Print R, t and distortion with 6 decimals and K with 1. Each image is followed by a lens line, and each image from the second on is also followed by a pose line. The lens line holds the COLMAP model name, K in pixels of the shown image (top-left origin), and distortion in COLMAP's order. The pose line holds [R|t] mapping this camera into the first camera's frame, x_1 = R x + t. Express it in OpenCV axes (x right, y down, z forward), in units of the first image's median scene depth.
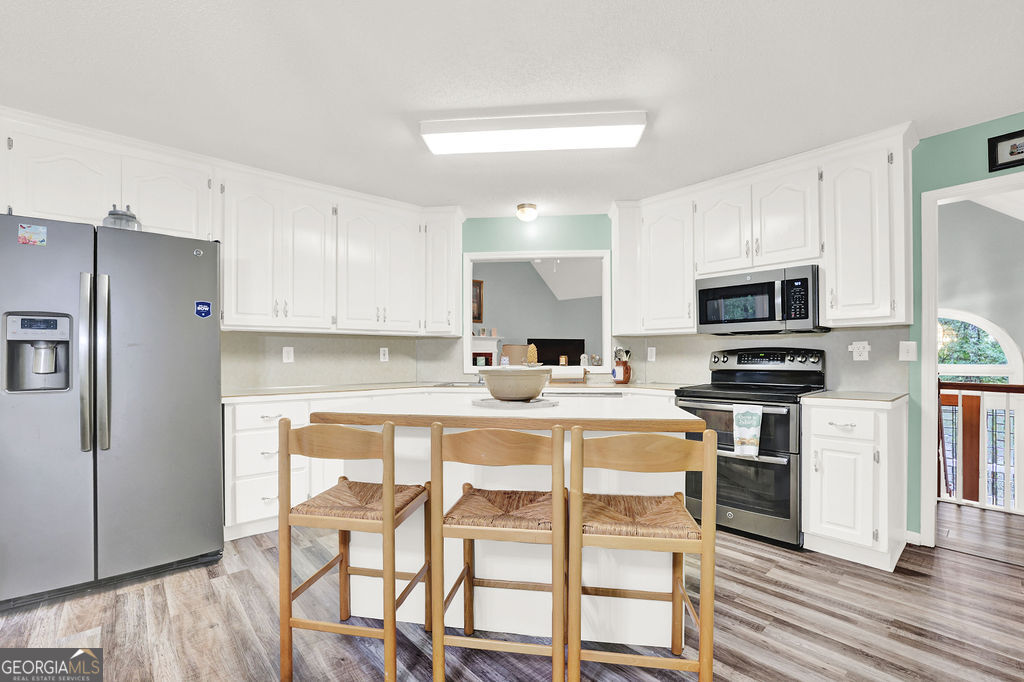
lens RADIAL K [[443.1, 0, 506.2], [0, 443.1, 352.7], [0, 0, 1]] dist [-0.046153, 0.016010]
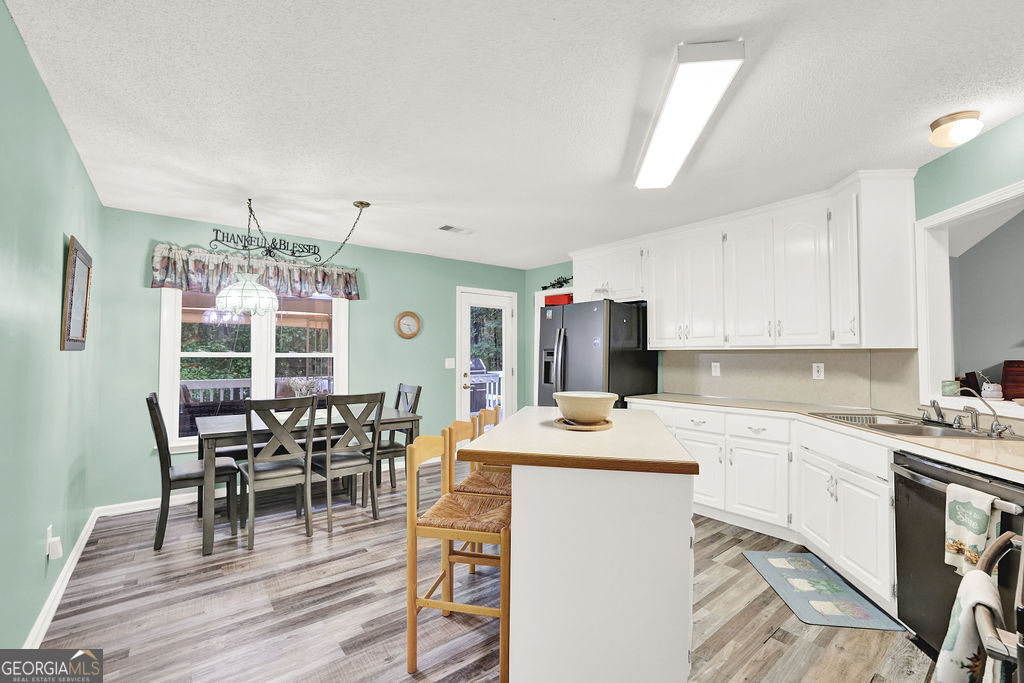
lens RADIAL K [[437.8, 0, 512.0], [0, 437.8, 341.5], [0, 0, 1]] dist [-0.045387, 0.014404]
pose [[-0.041528, -0.024574, -0.998835, 1.163642], [0.006908, 0.999667, -0.024882, -0.073880], [0.999113, -0.007933, -0.041344, 0.873307]]
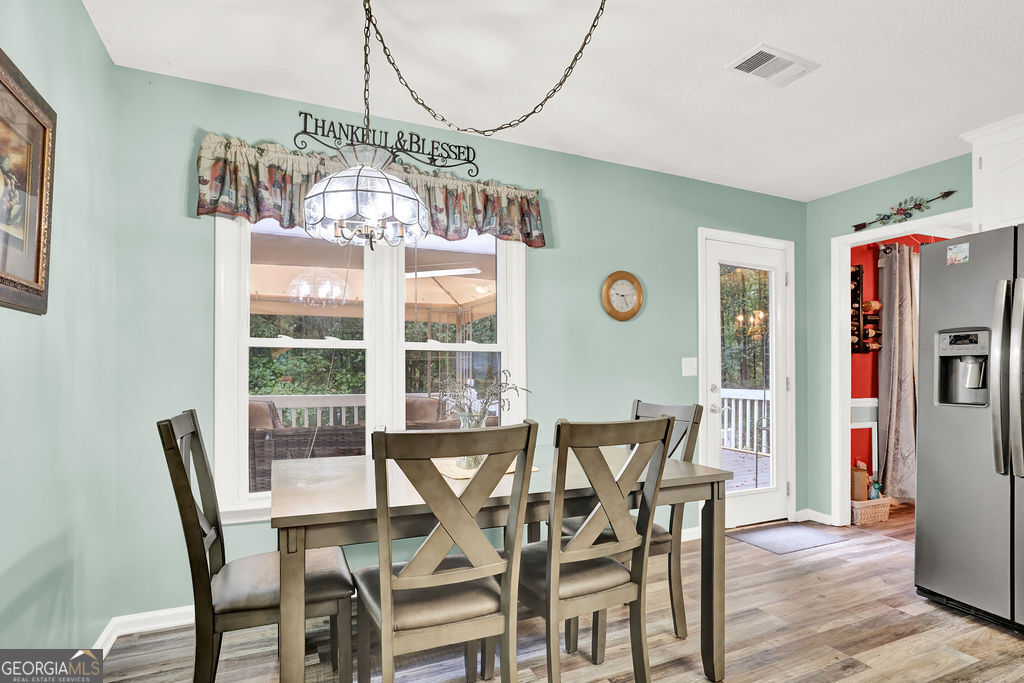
lens RADIAL K [[539.9, 0, 509.5], [0, 539.9, 370.5], [0, 0, 1]] dist [-0.019368, 0.000041]
pose [[-0.288535, 0.002762, -0.957465, 0.418225], [0.008339, 0.999965, 0.000371, -0.003243], [0.957433, -0.007877, -0.288548, 0.323455]]
